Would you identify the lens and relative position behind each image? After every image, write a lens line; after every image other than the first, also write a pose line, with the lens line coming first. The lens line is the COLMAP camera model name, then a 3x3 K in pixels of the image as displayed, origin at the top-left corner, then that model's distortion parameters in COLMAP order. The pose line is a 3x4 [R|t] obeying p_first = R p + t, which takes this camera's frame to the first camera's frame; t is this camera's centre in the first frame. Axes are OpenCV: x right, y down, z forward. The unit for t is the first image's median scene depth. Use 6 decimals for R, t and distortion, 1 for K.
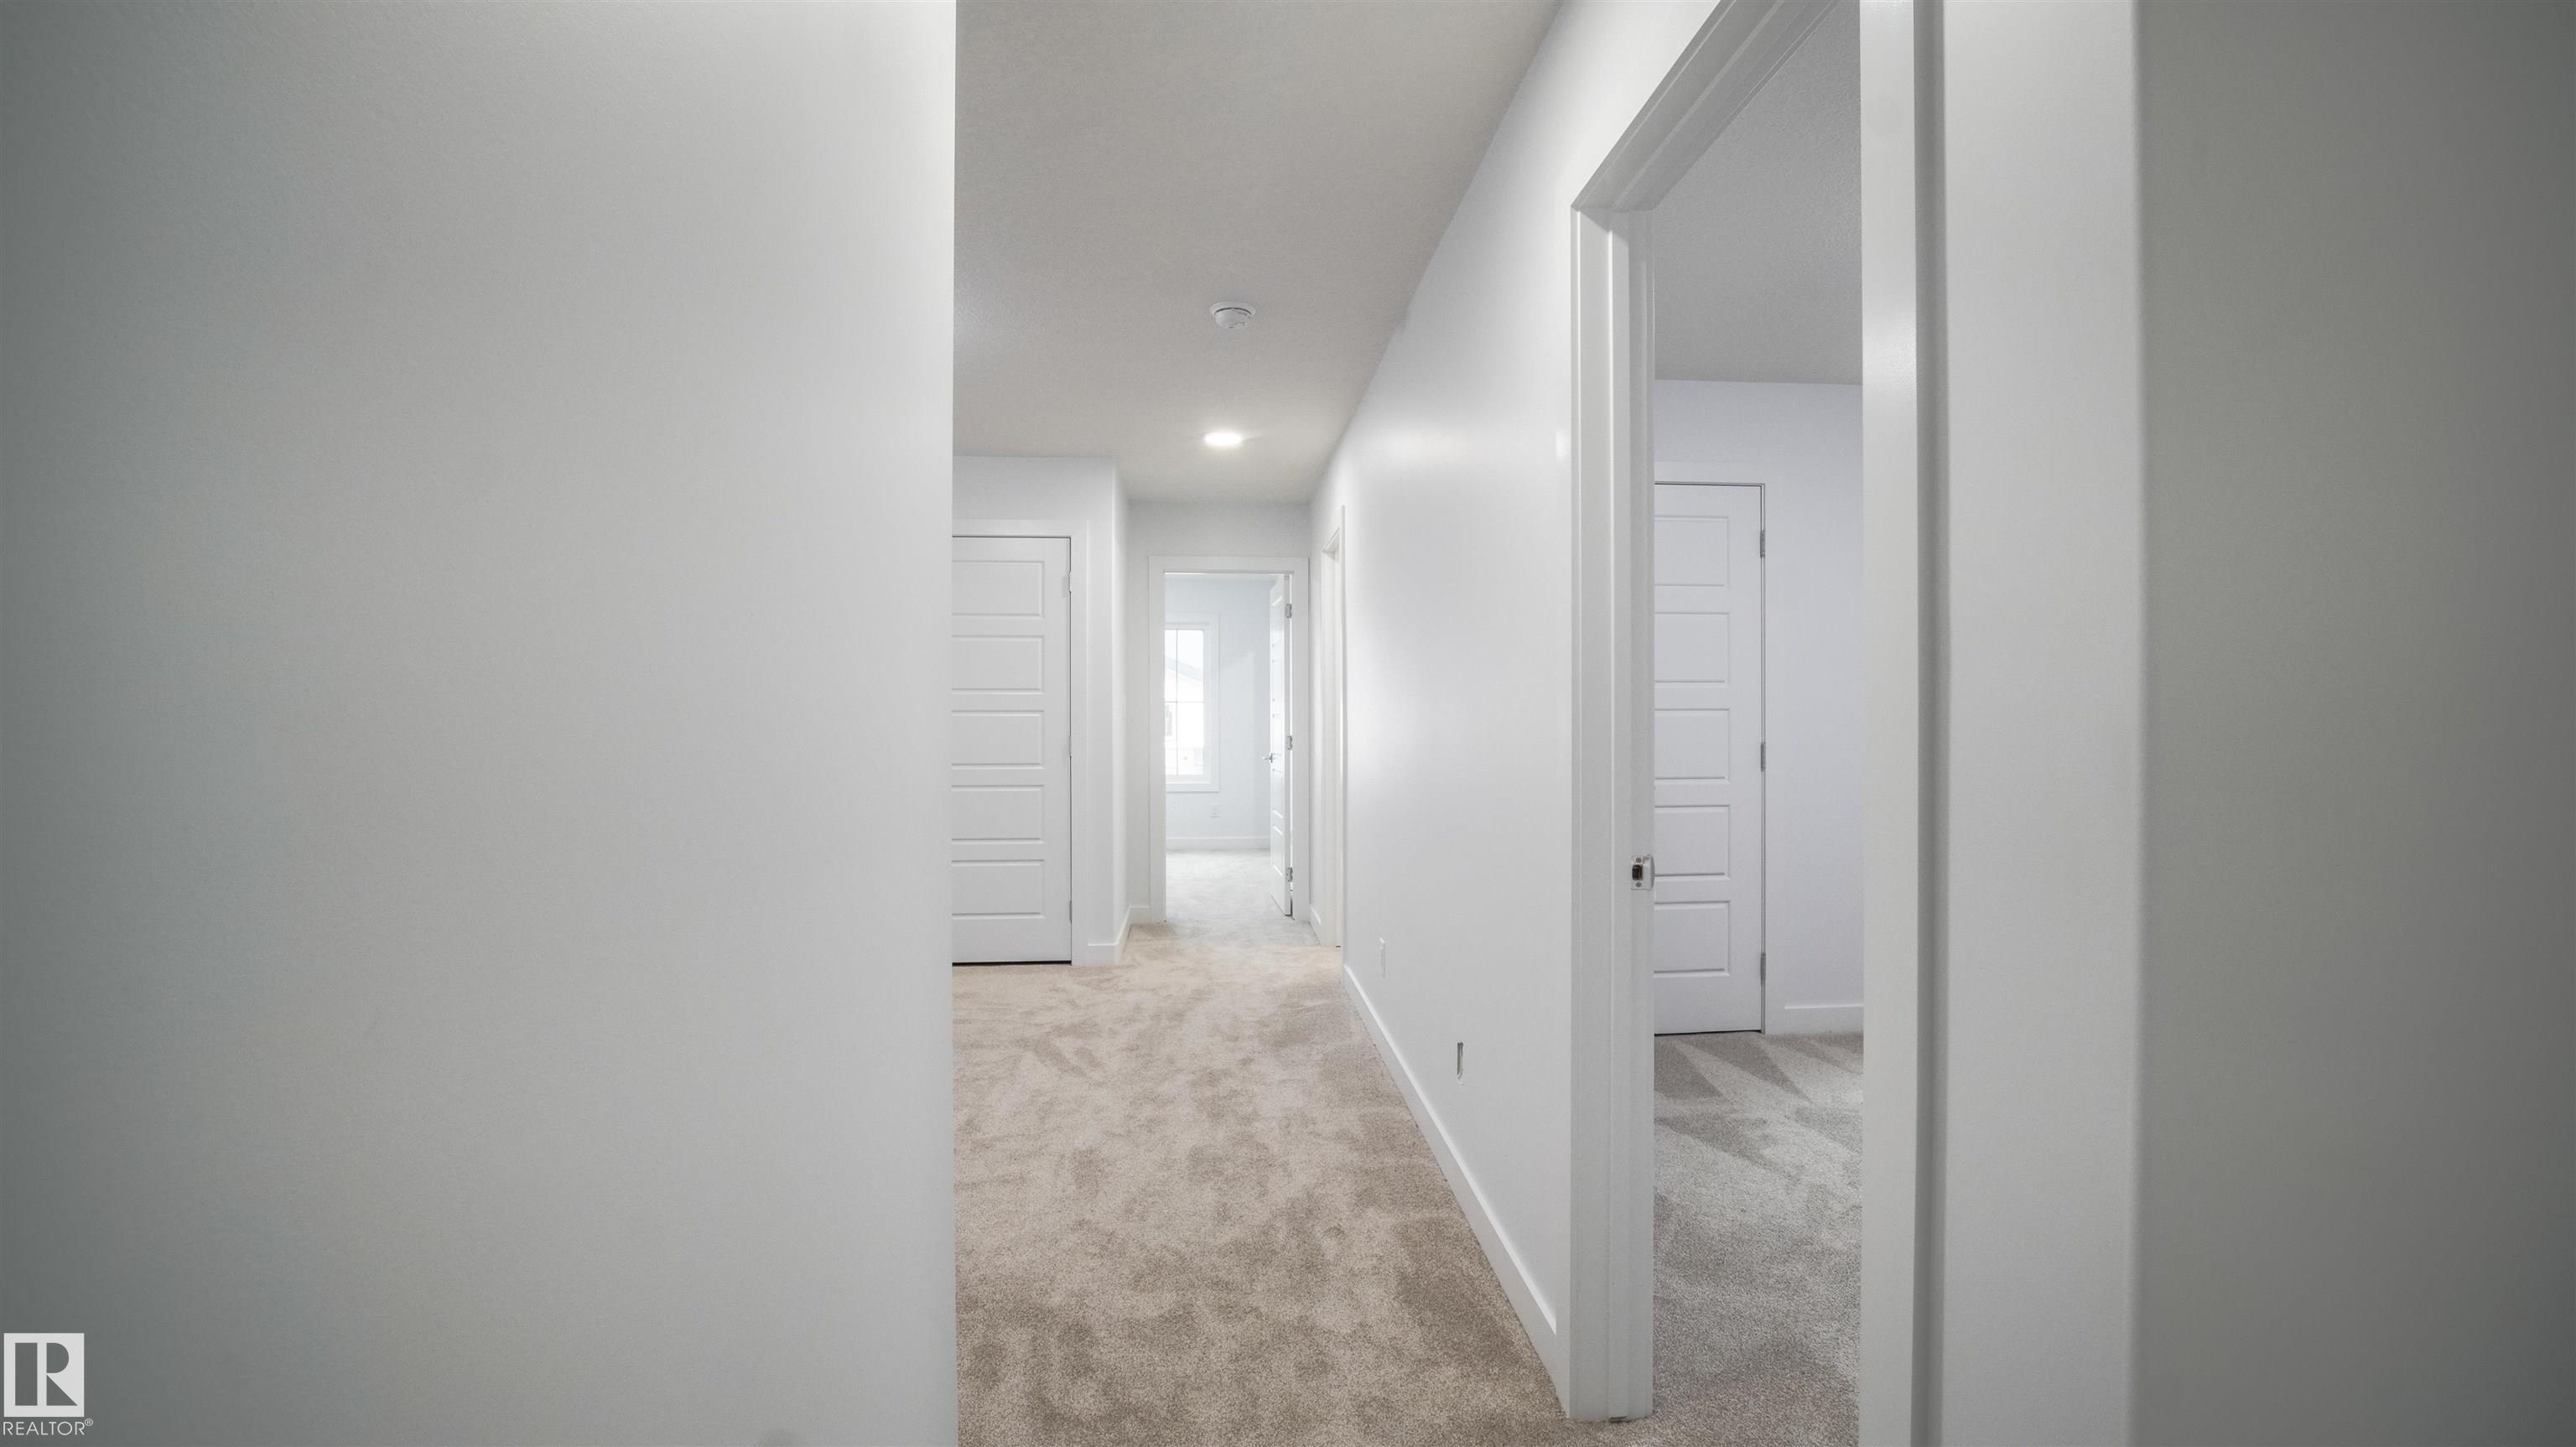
lens RADIAL K [[1044.5, 0, 1288.0], [0, 1044.5, 723.5], [0, 0, 1]] dist [-0.024685, 0.004652]
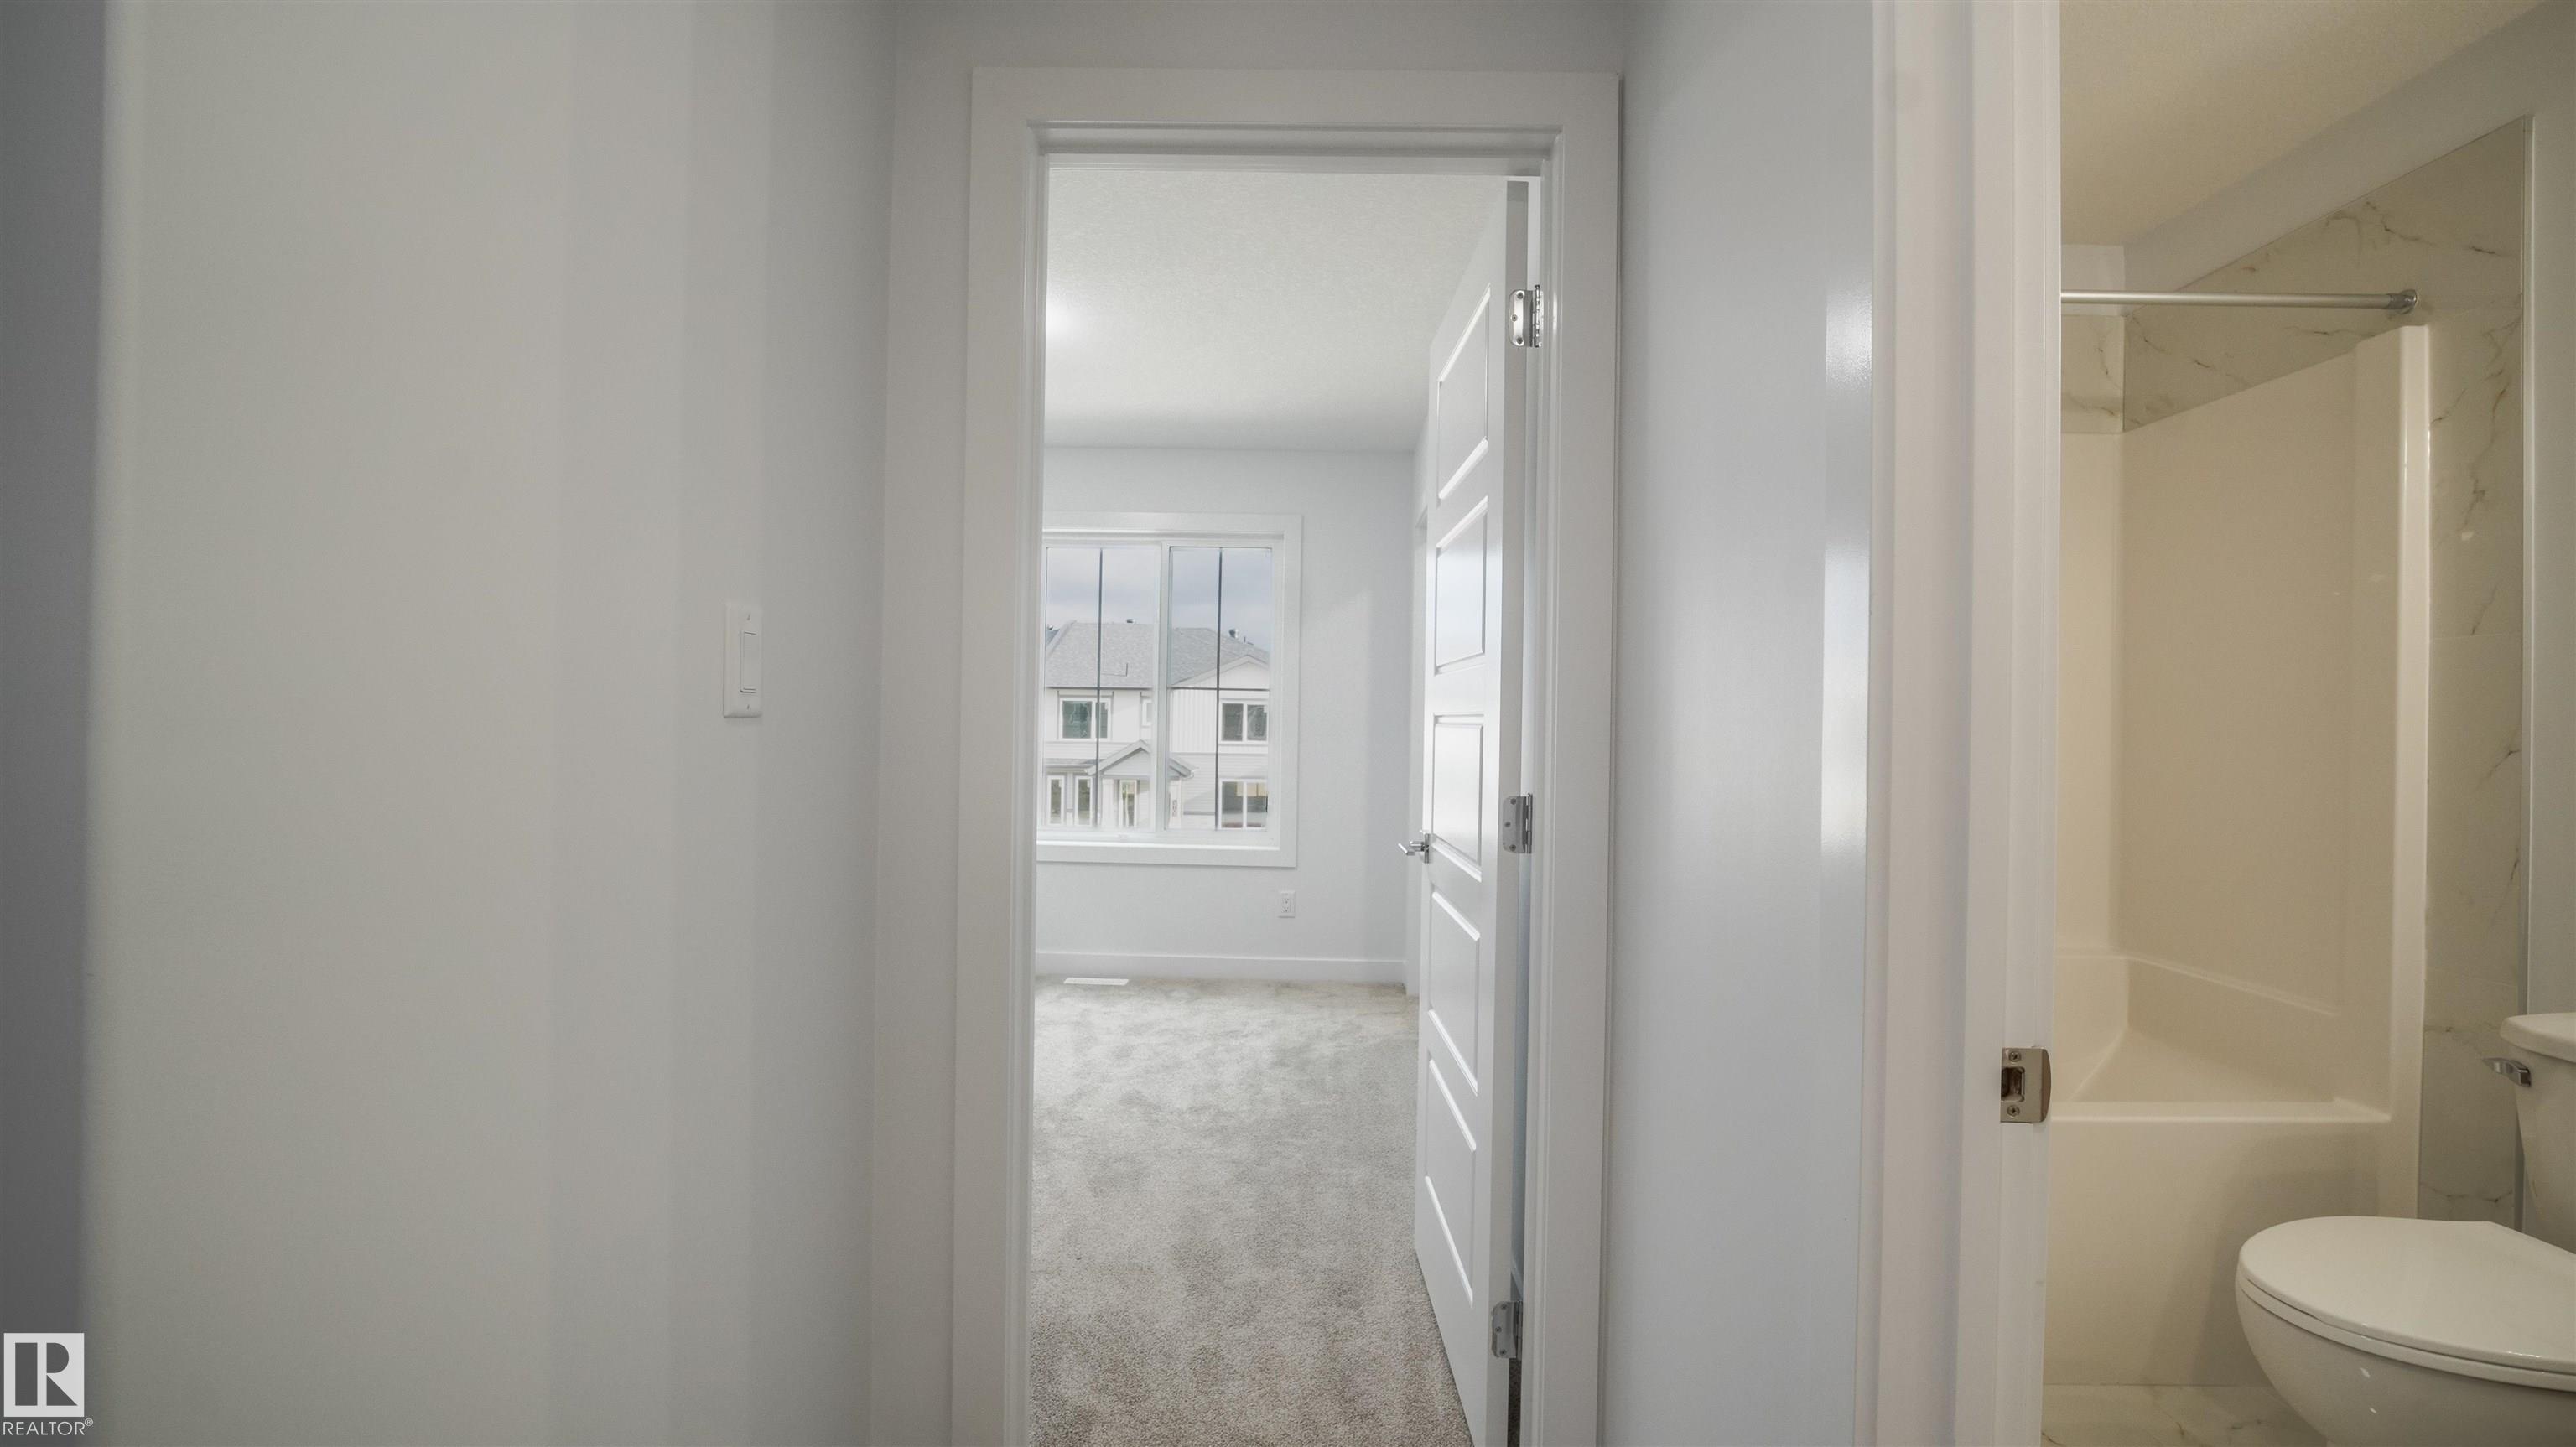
lens RADIAL K [[1077.6, 0, 1288.0], [0, 1077.6, 723.5], [0, 0, 1]] dist [-0.027627, 0.007591]
pose [[0.995221, 0.015391, -0.096424, -0.041221], [-0.015681, 0.999875, -0.002252, -0.006479], [0.096377, 0.003753, 0.995338, 0.996560]]
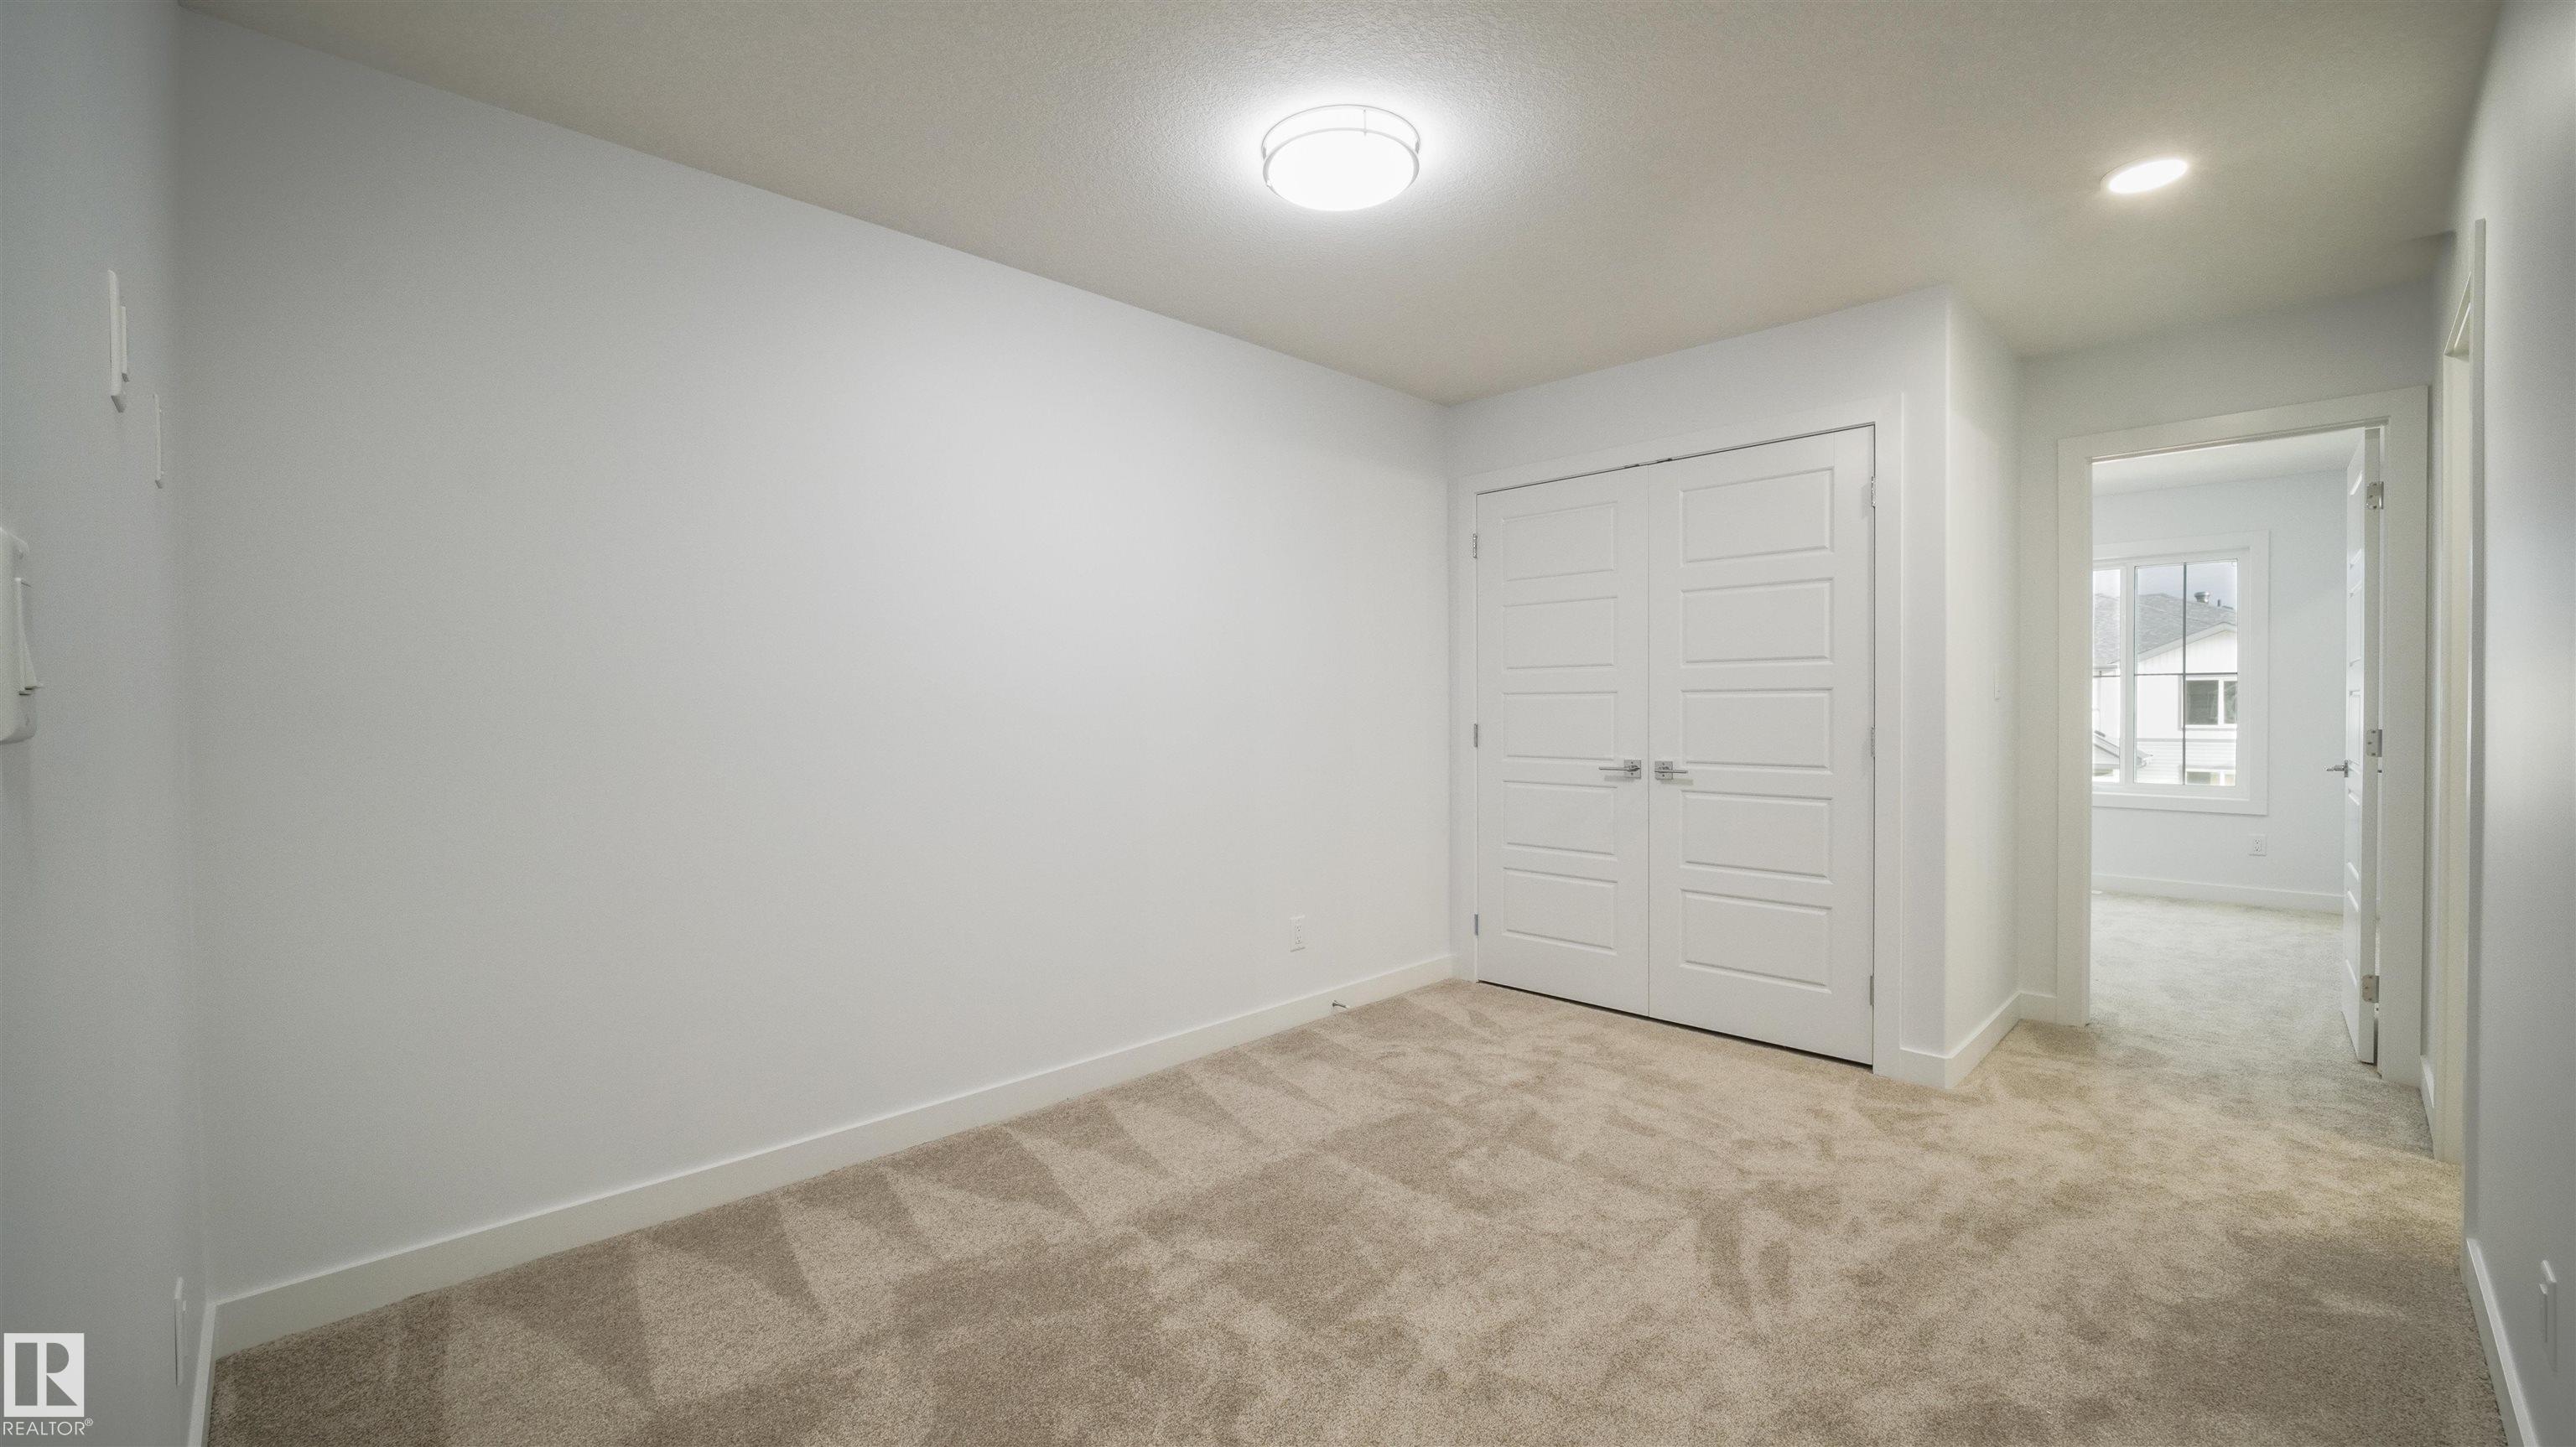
lens RADIAL K [[1044.5, 0, 1288.0], [0, 1044.5, 723.5], [0, 0, 1]] dist [-0.024685, 0.004652]
pose [[0.639848, 0.007325, -0.768467, 0.063939], [0.003701, 0.999914, 0.012614, 0.000177], [0.768493, -0.010915, 0.639765, 0.324749]]
